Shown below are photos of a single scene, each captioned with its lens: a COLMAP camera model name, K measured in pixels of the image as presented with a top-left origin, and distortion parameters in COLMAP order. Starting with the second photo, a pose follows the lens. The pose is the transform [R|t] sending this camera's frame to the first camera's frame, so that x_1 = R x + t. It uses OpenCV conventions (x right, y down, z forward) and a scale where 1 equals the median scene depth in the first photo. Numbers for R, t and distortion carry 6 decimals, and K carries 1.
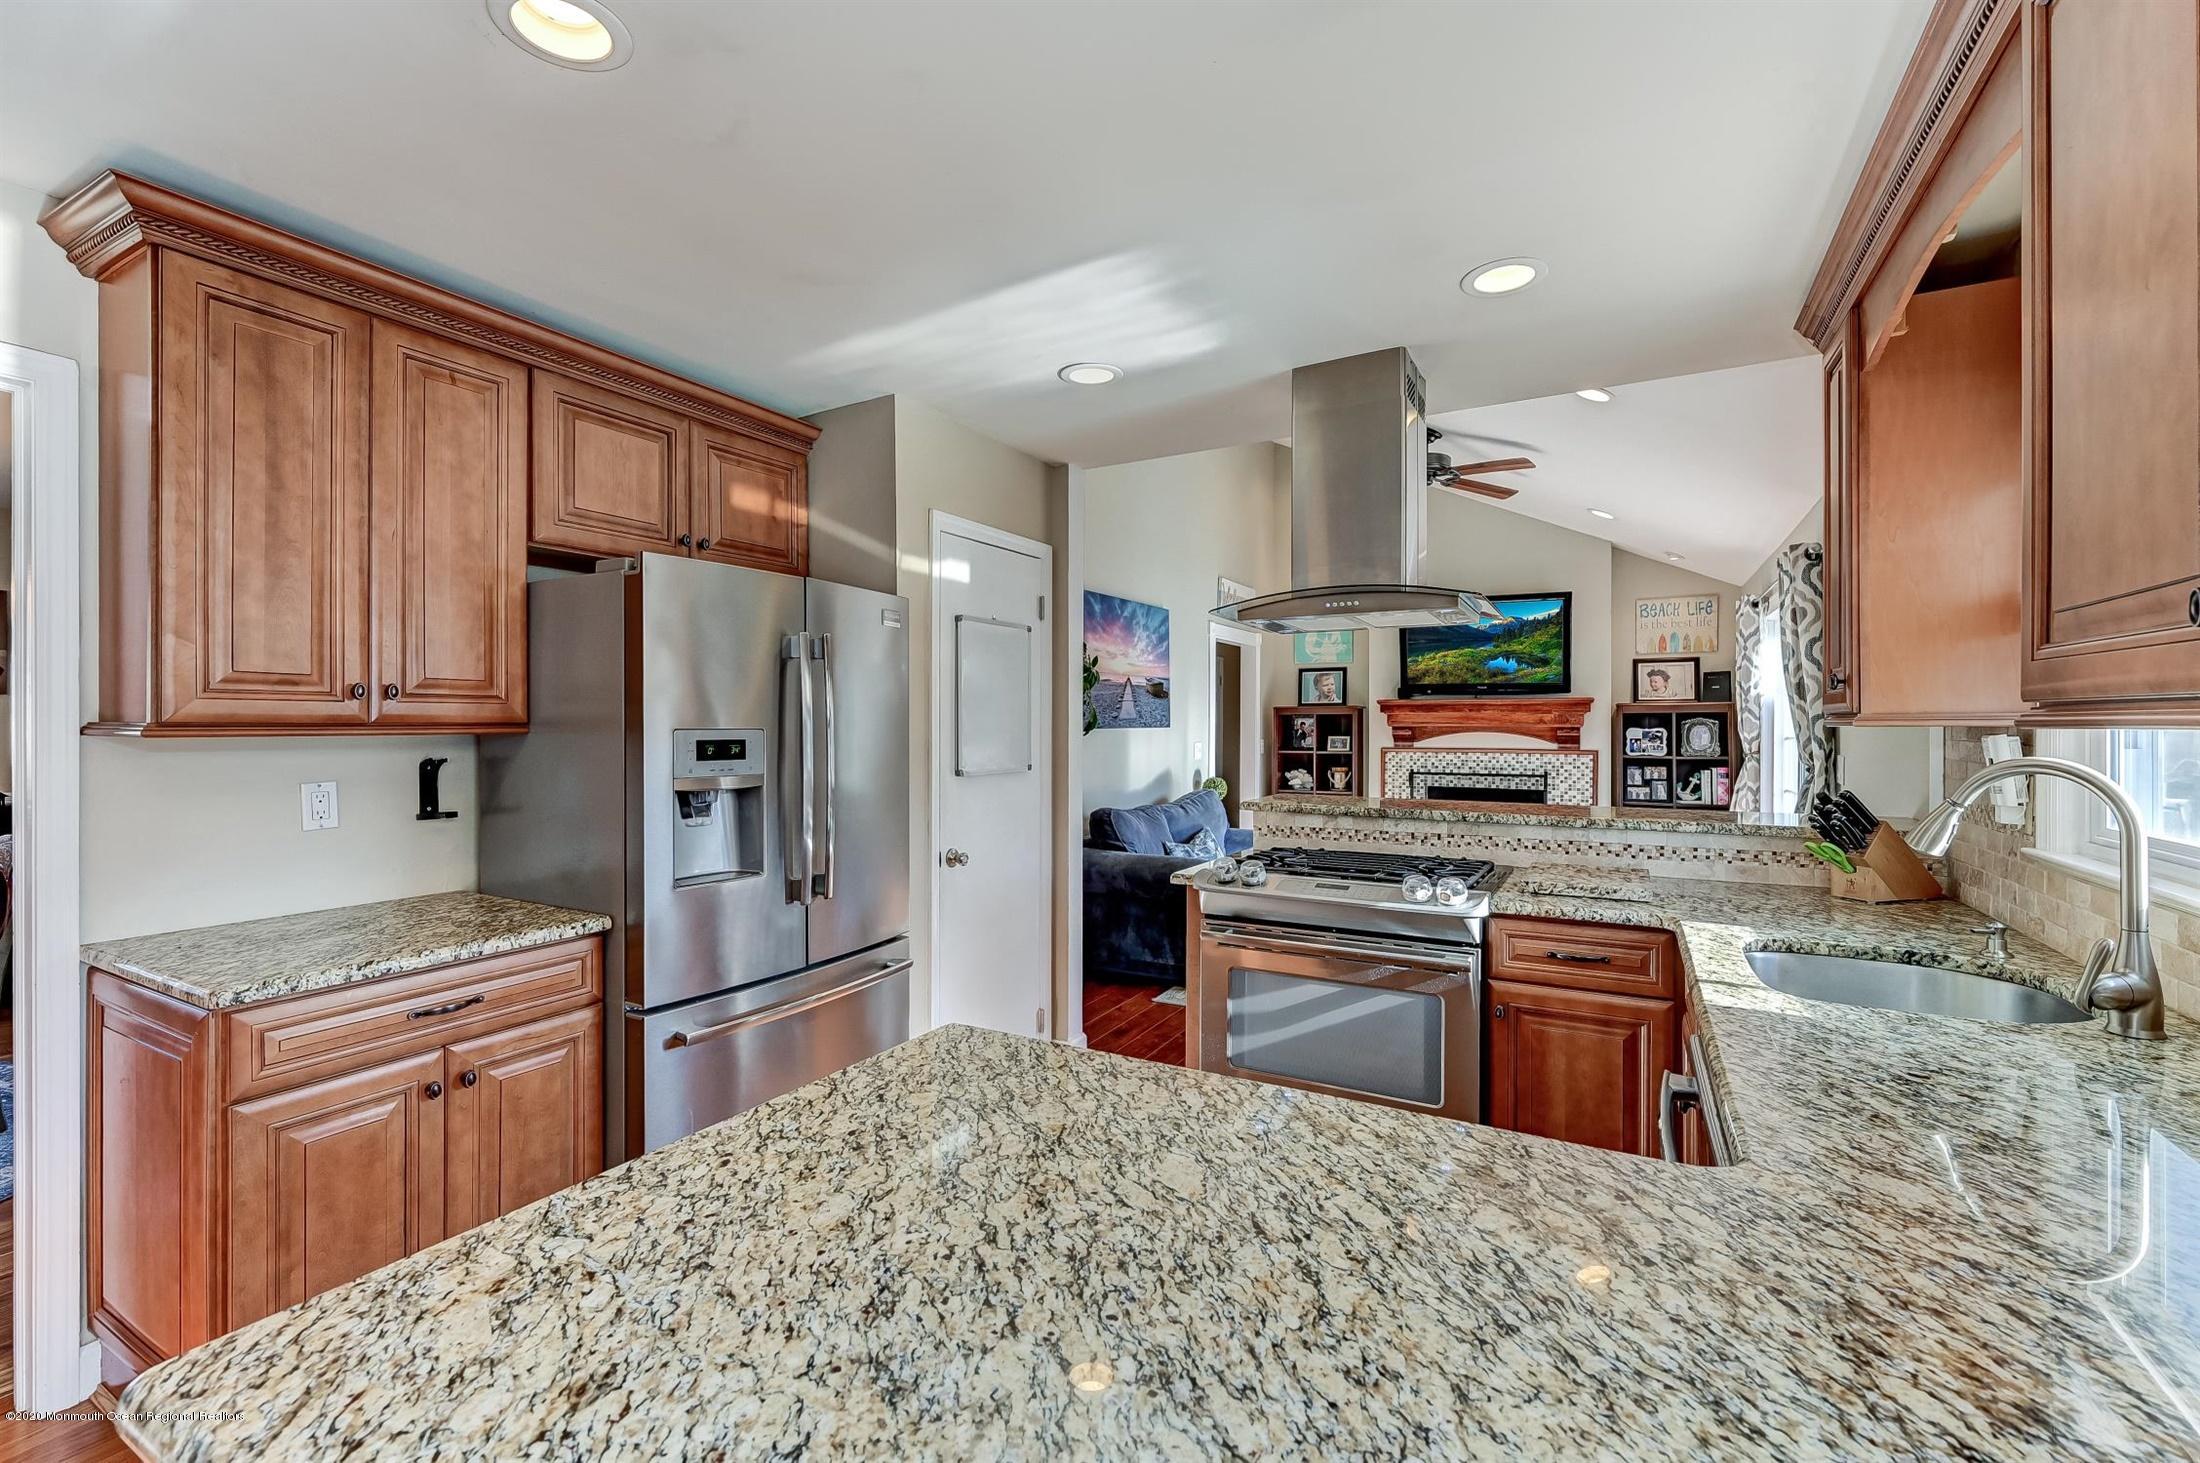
lens RADIAL K [[944.6, 0, 1096.8], [0, 944.6, 728.9], [0, 0, 1]] dist [-0.005048, -0.000058]
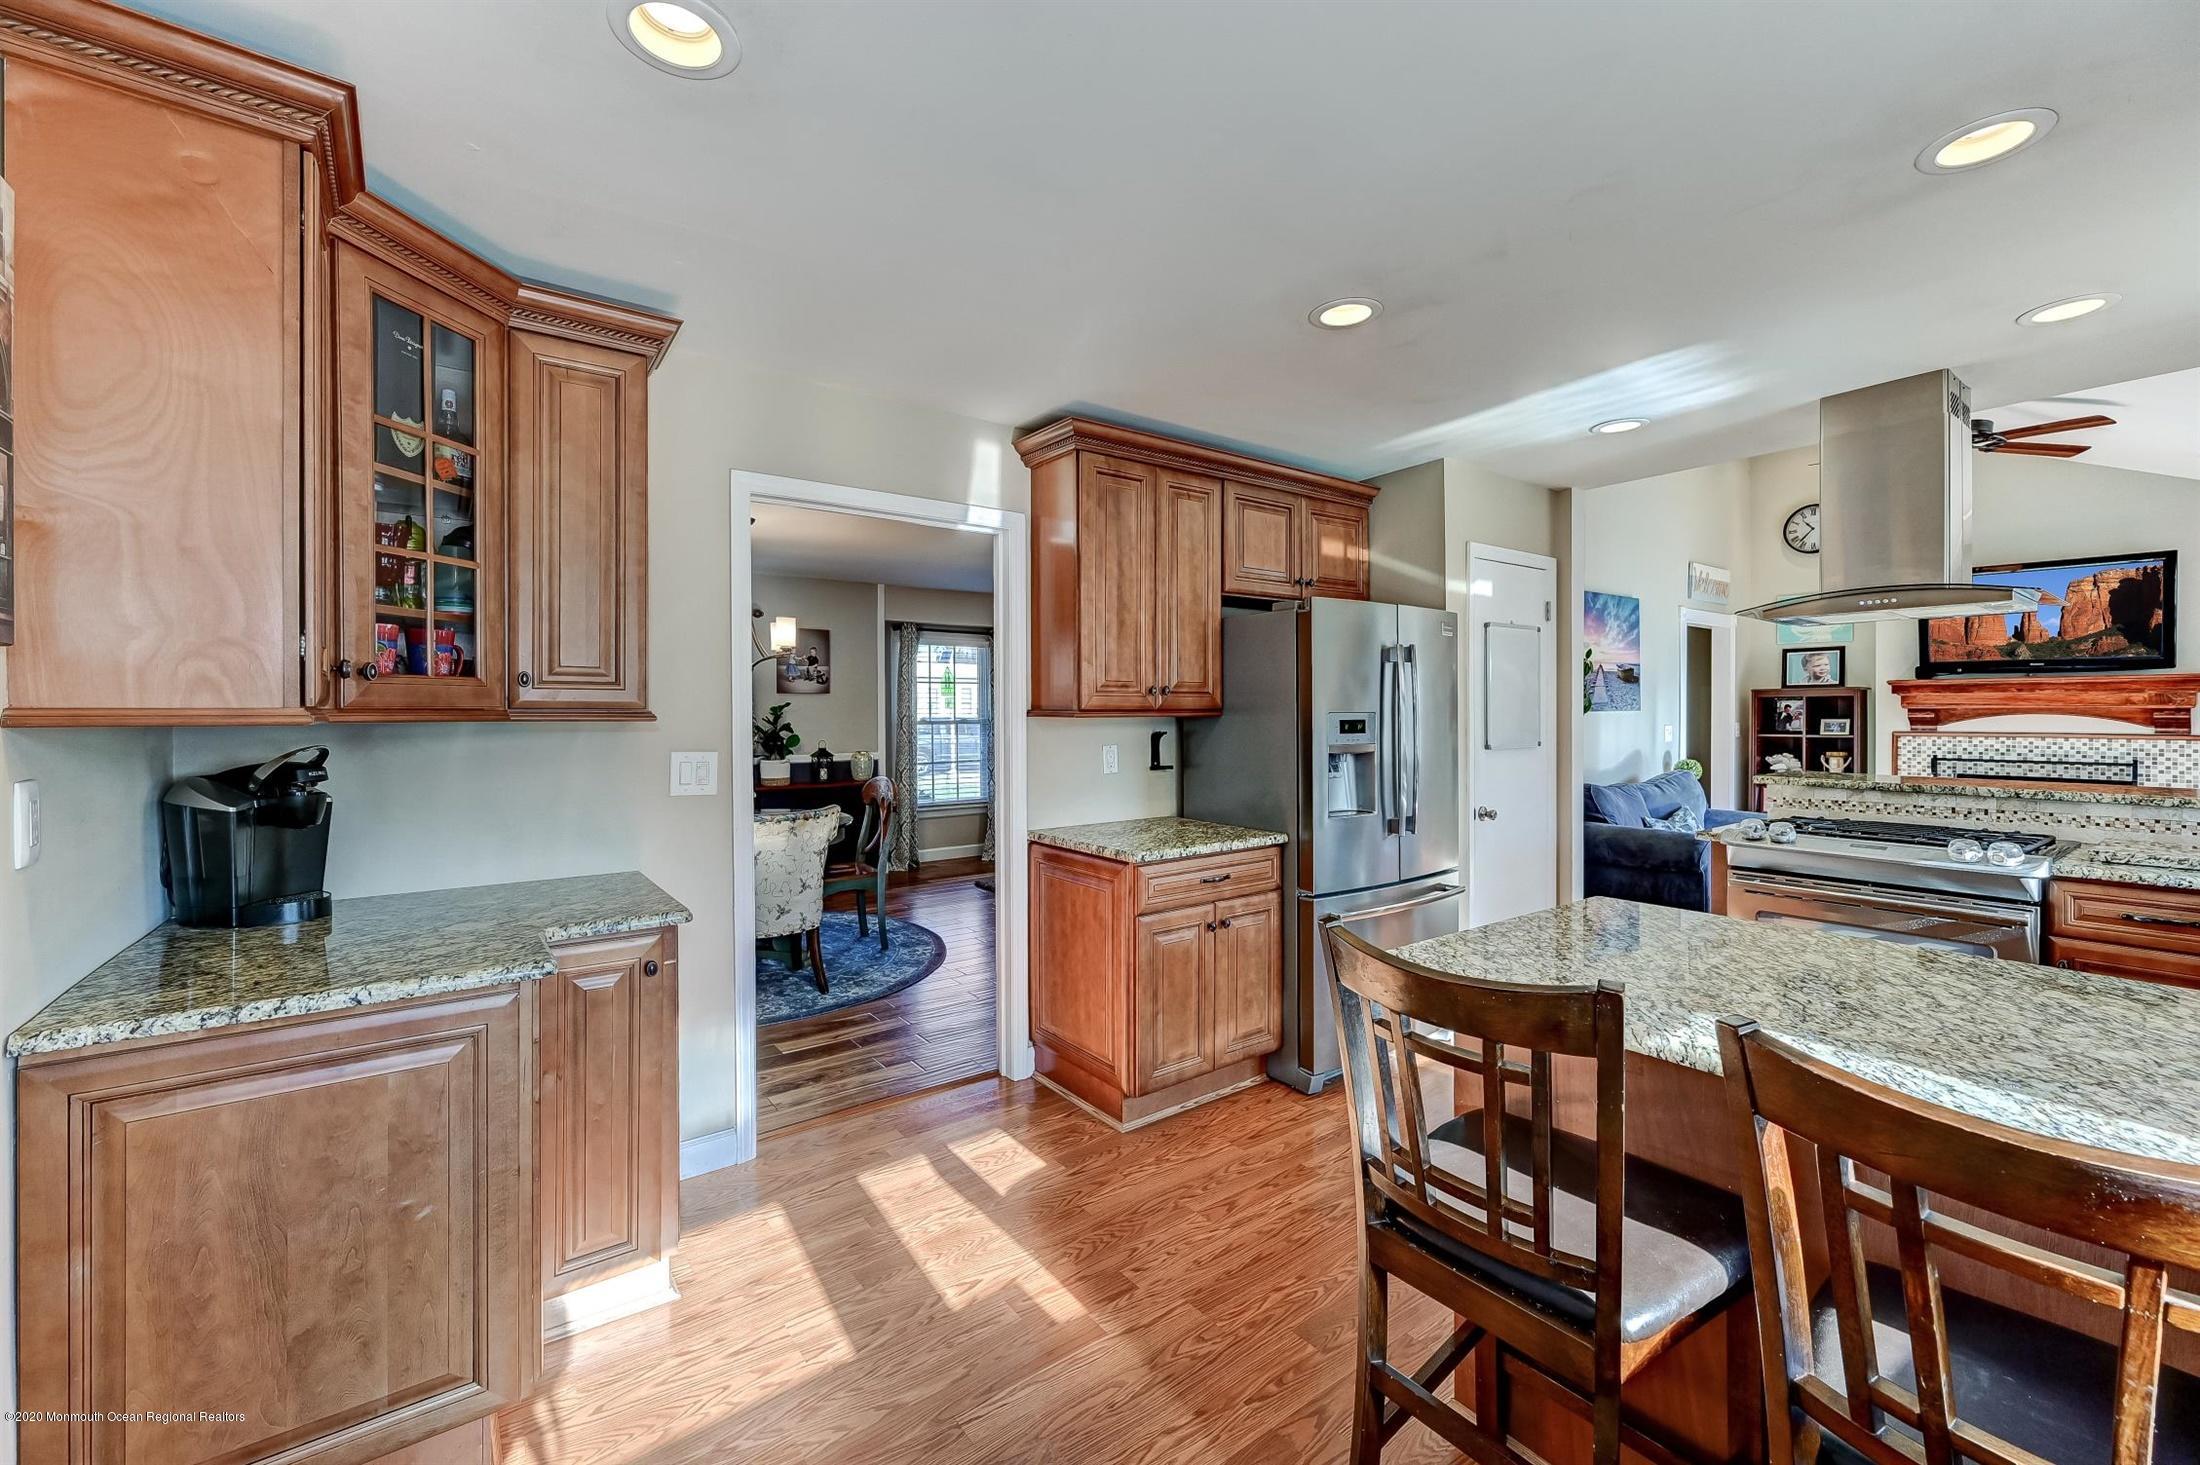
lens RADIAL K [[894.5, 0, 1103.1], [0, 894.5, 721.0], [0, 0, 1]] dist [0.000871, -0.000761]
pose [[0.914104, -0.000103, -0.405479, -0.154400], [0.003333, 0.999968, 0.007259, 0.001627], [0.405465, -0.007987, 0.914076, -0.361712]]
